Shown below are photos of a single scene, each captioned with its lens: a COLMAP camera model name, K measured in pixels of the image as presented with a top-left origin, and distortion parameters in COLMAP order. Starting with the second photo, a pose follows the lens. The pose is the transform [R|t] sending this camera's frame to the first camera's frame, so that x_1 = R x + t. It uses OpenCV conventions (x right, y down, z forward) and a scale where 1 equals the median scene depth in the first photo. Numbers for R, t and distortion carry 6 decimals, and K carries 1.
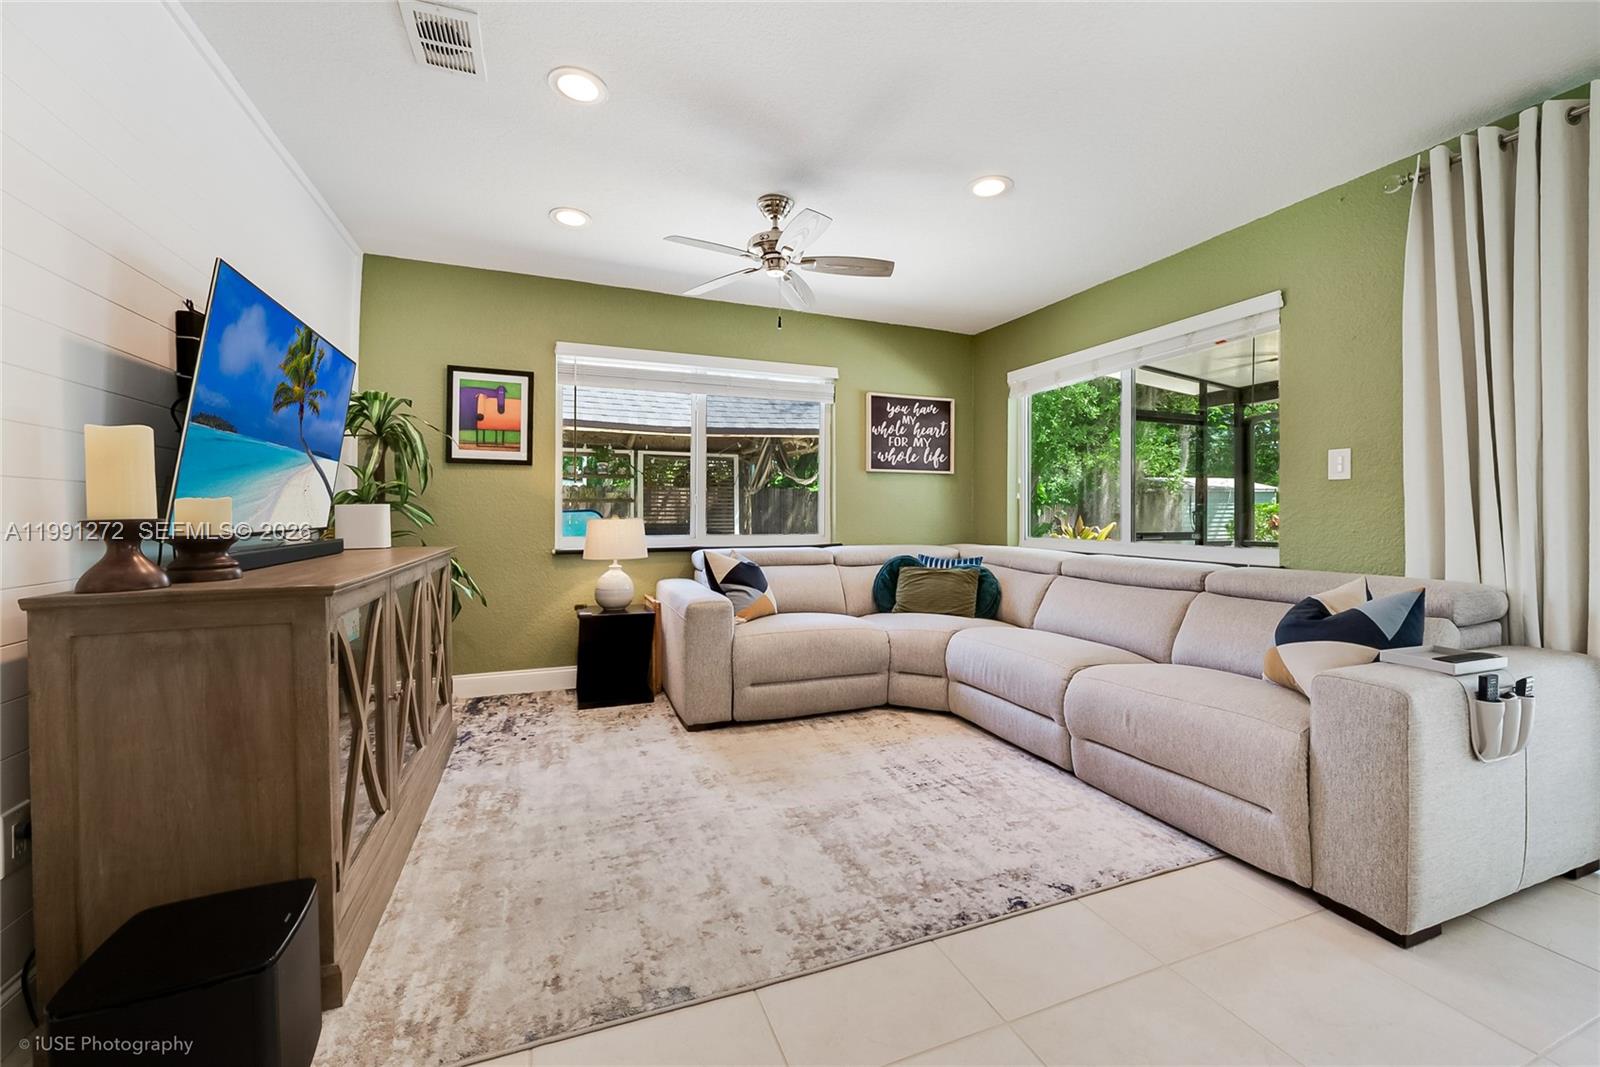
lens RADIAL K [[647.7, 0, 795.8], [0, 647.7, 518.2], [0, 0, 1]] dist [-0.009449, 0.000020]
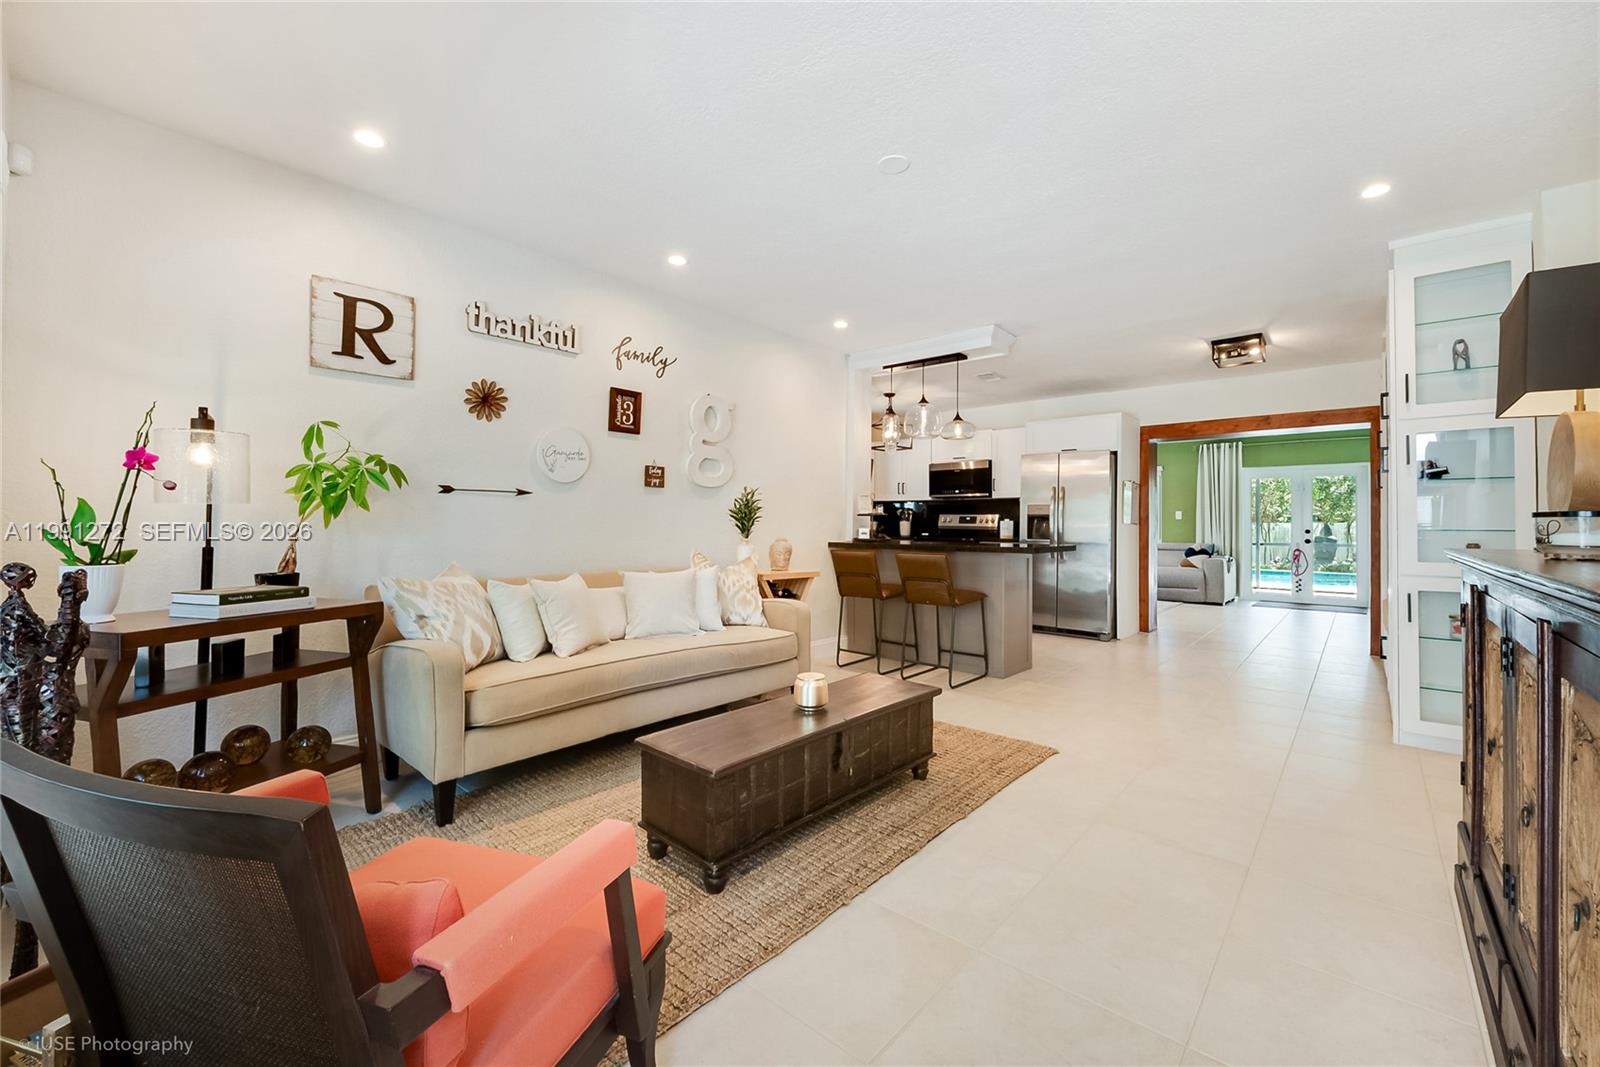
lens RADIAL K [[638.7, 0, 810.3], [0, 638.7, 517.5], [0, 0, 1]] dist [-0.001233, -0.000038]
pose [[0.884997, 0.014063, 0.465385, -2.271578], [-0.005740, 0.999797, -0.019296, 0.012396], [-0.465562, 0.014406, 0.884898, -1.065905]]
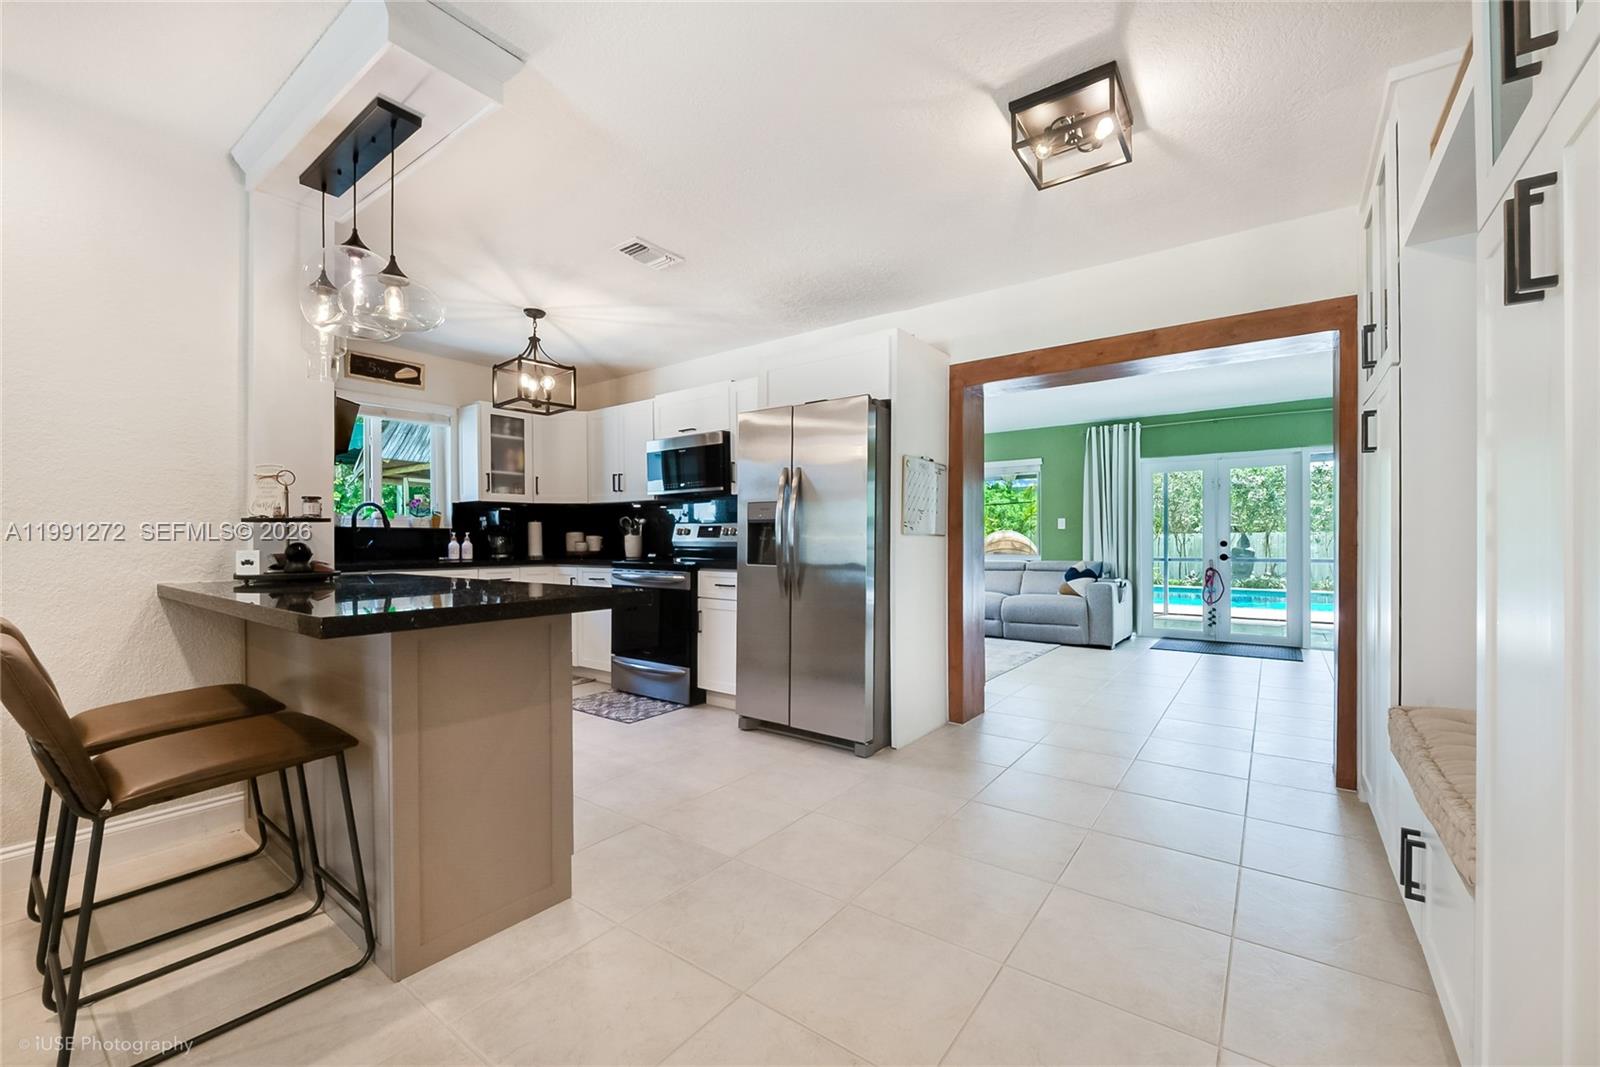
lens RADIAL K [[652.0, 0, 804.3], [0, 652.0, 543.6], [0, 0, 1]] dist [-0.000578, -0.000027]
pose [[0.840107, -0.002817, 0.542414, -1.337198], [0.005348, 0.999981, -0.003089, 0.006083], [-0.542395, 0.005496, 0.840106, -0.646253]]
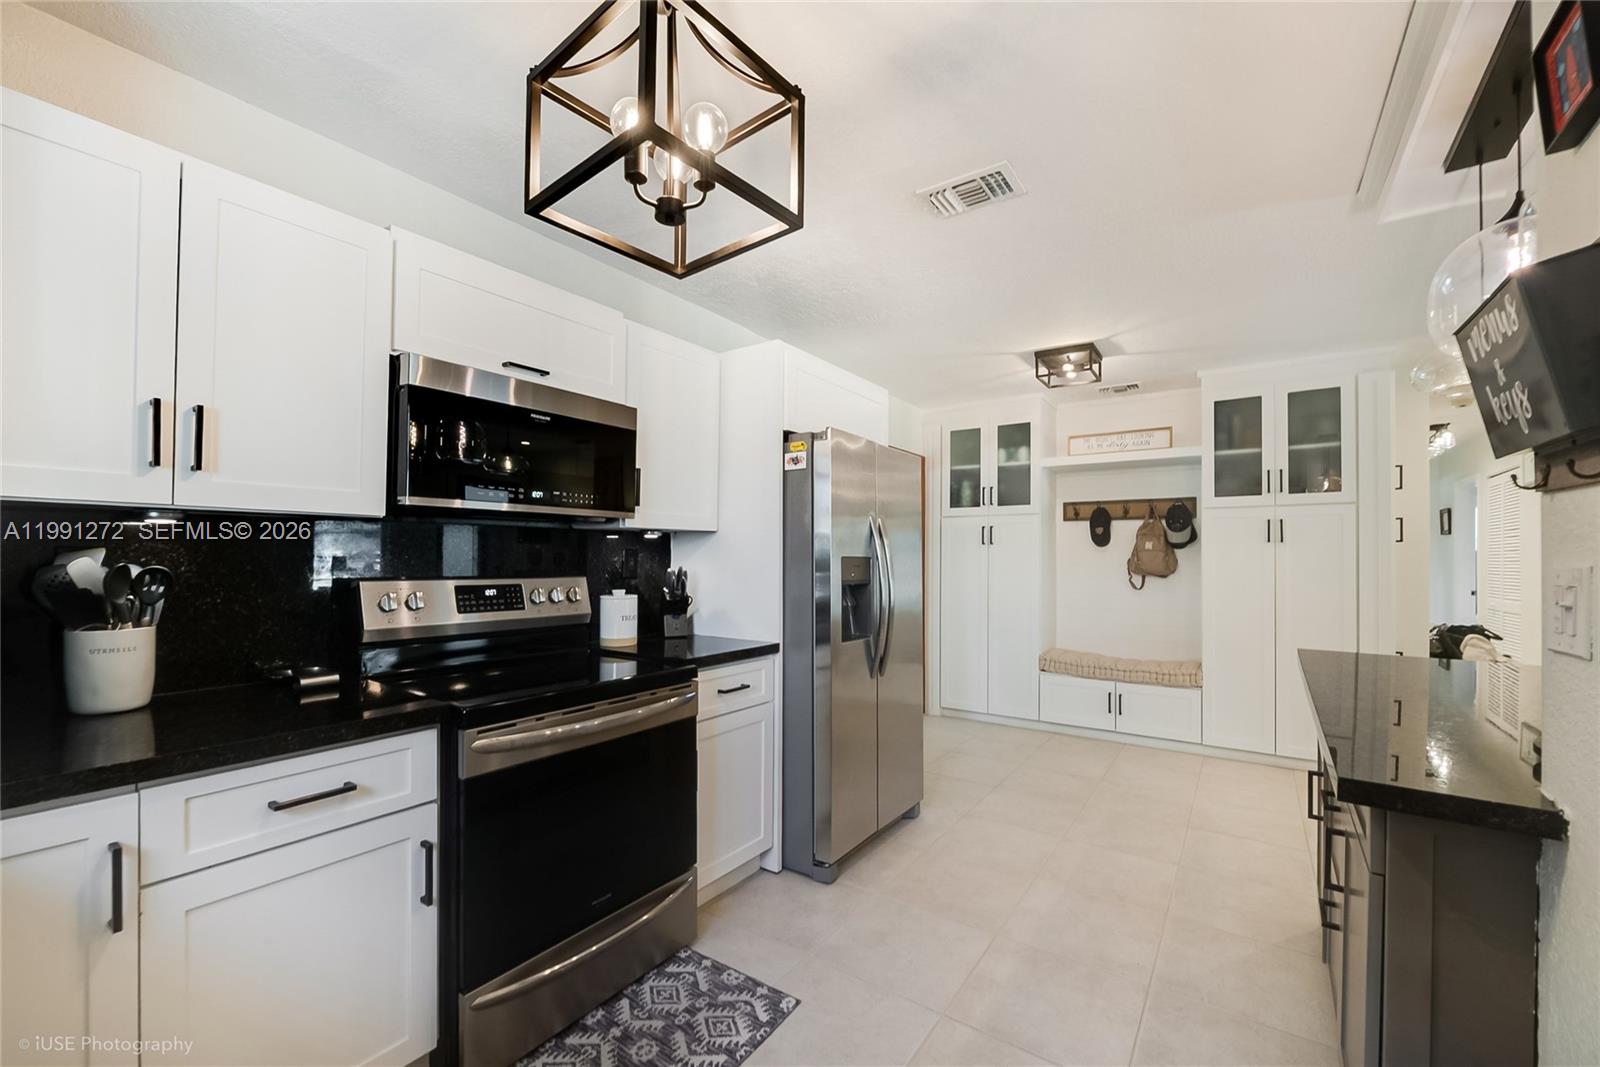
lens RADIAL K [[652.5, 0, 798.7], [0, 652.5, 551.6], [0, 0, 1]] dist [0.000046, 0.000040]
pose [[-0.570849, 0.014598, 0.820925, -1.437067], [0.013024, 0.999877, -0.008723, -0.061309], [-0.820951, 0.005712, -0.570969, 0.771514]]
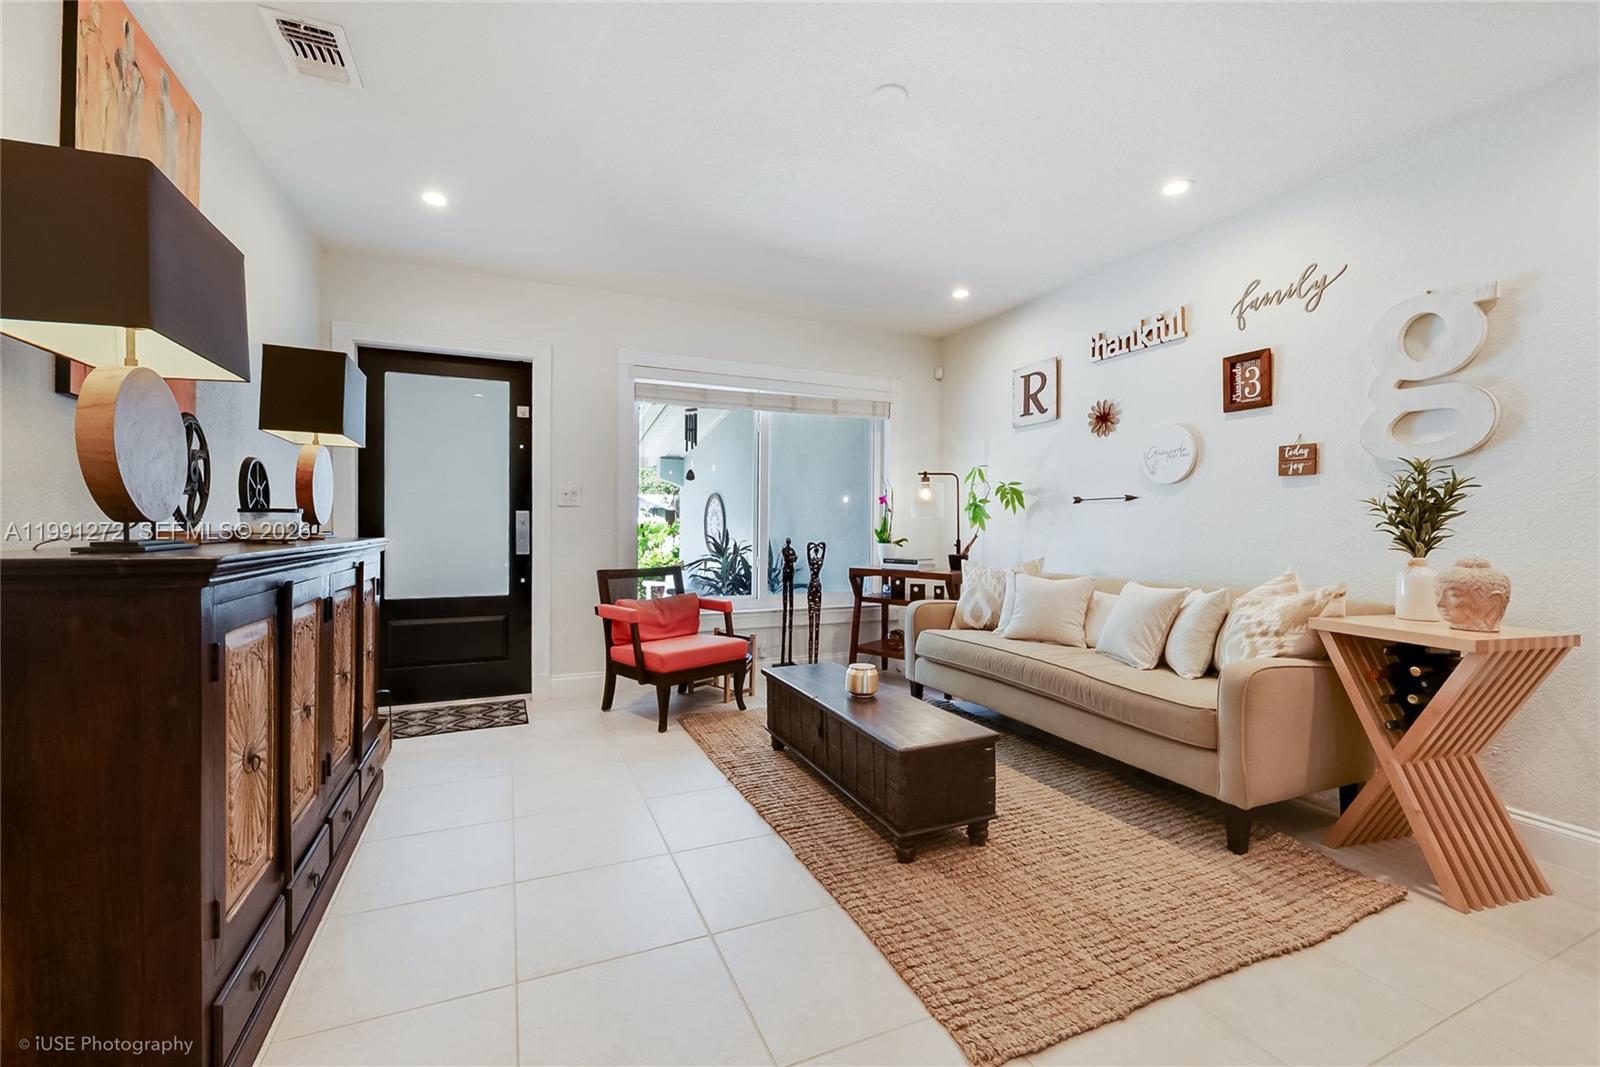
lens RADIAL K [[650.9, 0, 800.0], [0, 650.9, 533.5], [0, 0, 1]] dist [-0.001119, -0.000016]
pose [[0.051117, 0.017071, -0.998547, -1.199360], [-0.015227, 0.999751, 0.016313, 0.005159], [0.998577, 0.014371, 0.051364, -0.567552]]
